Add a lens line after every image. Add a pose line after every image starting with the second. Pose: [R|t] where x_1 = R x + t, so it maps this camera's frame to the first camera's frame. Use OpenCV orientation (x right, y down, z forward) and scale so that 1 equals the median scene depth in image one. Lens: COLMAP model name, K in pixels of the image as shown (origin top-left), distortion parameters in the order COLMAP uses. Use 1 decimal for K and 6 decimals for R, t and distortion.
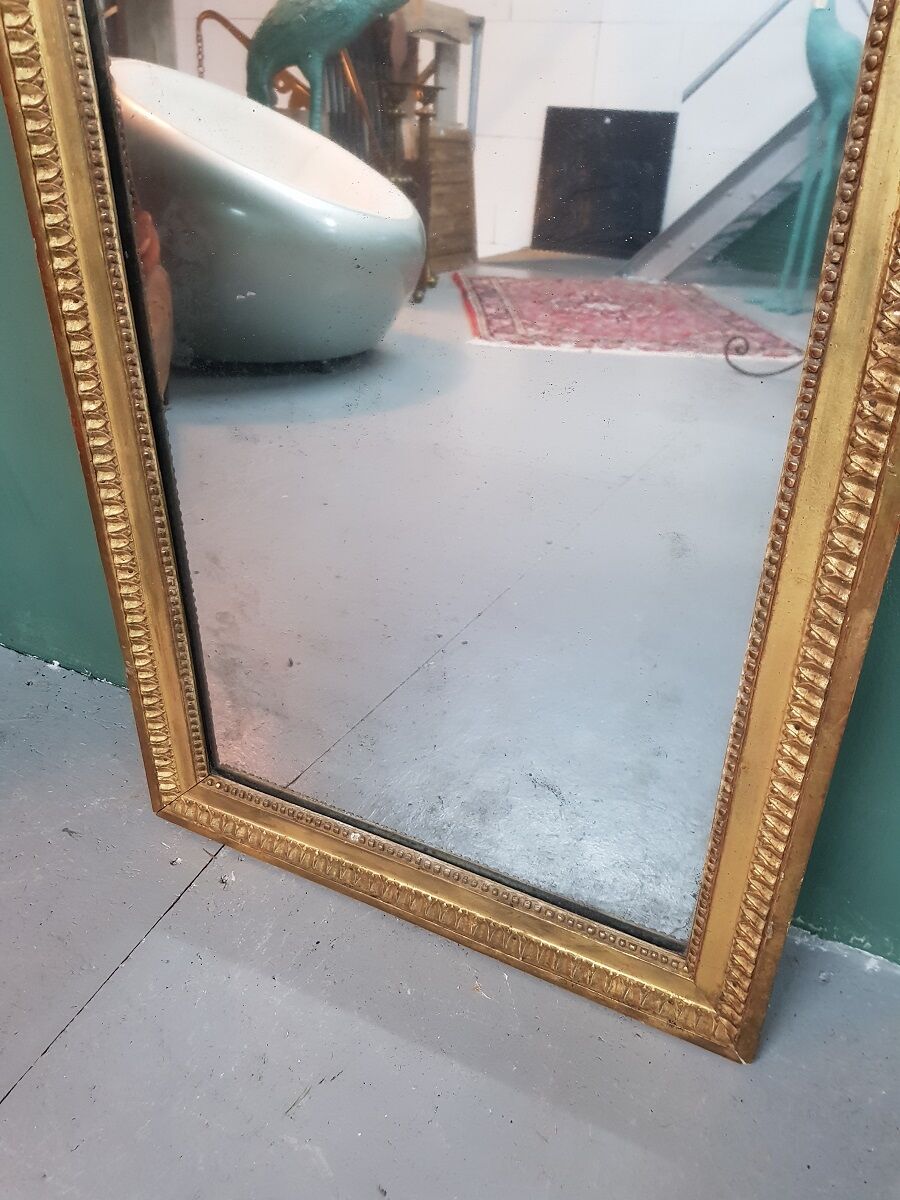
lens RADIAL K [[924.4, 0, 471.4], [0, 924.4, 600.4], [0, 0, 1]] dist [0.067878, -0.115385]
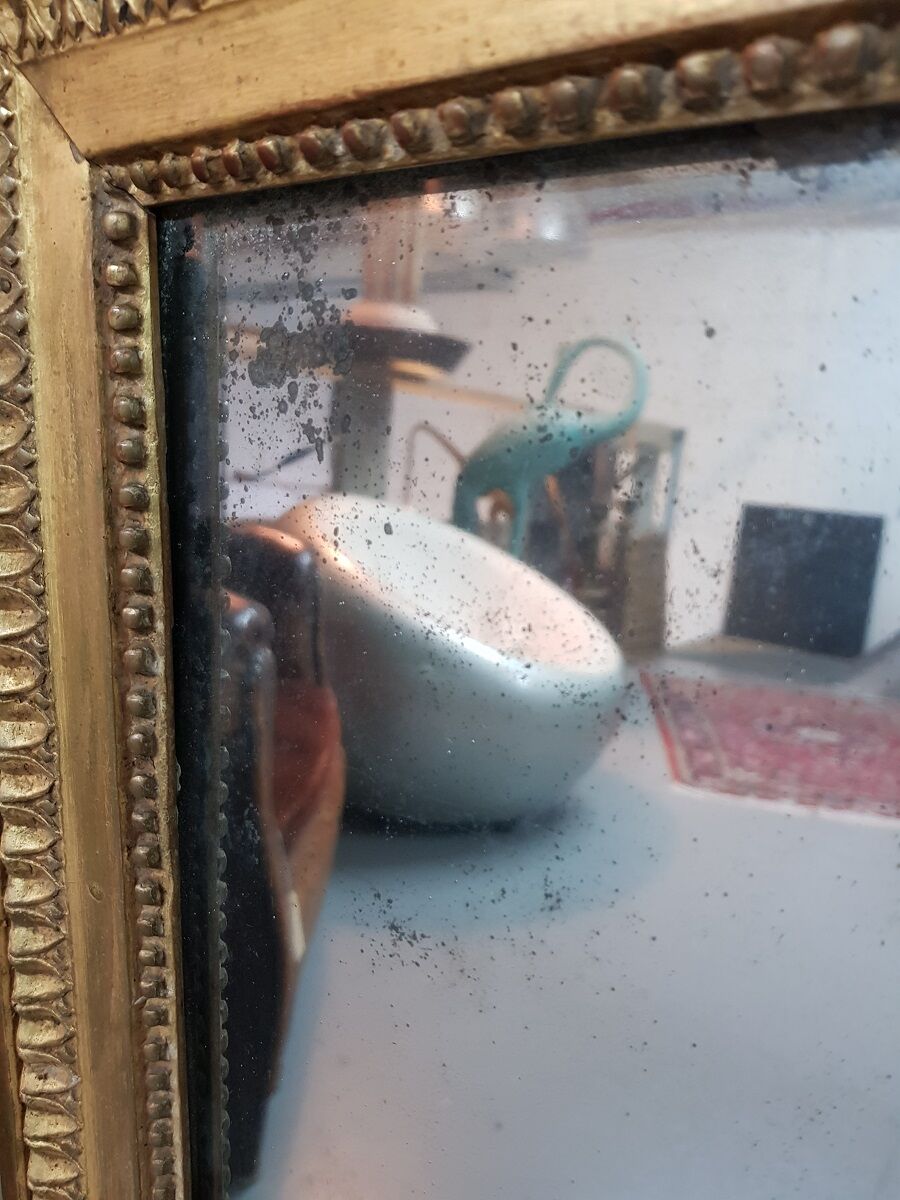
lens RADIAL K [[939.0, 0, 504.5], [0, 939.0, 619.3], [0, 0, 1]] dist [0.070081, -0.128401]
pose [[0.988383, 0.051680, -0.142925, -0.036670], [-0.092865, 0.949798, -0.298764, -0.151247], [0.120310, 0.308566, 0.943564, 0.101952]]
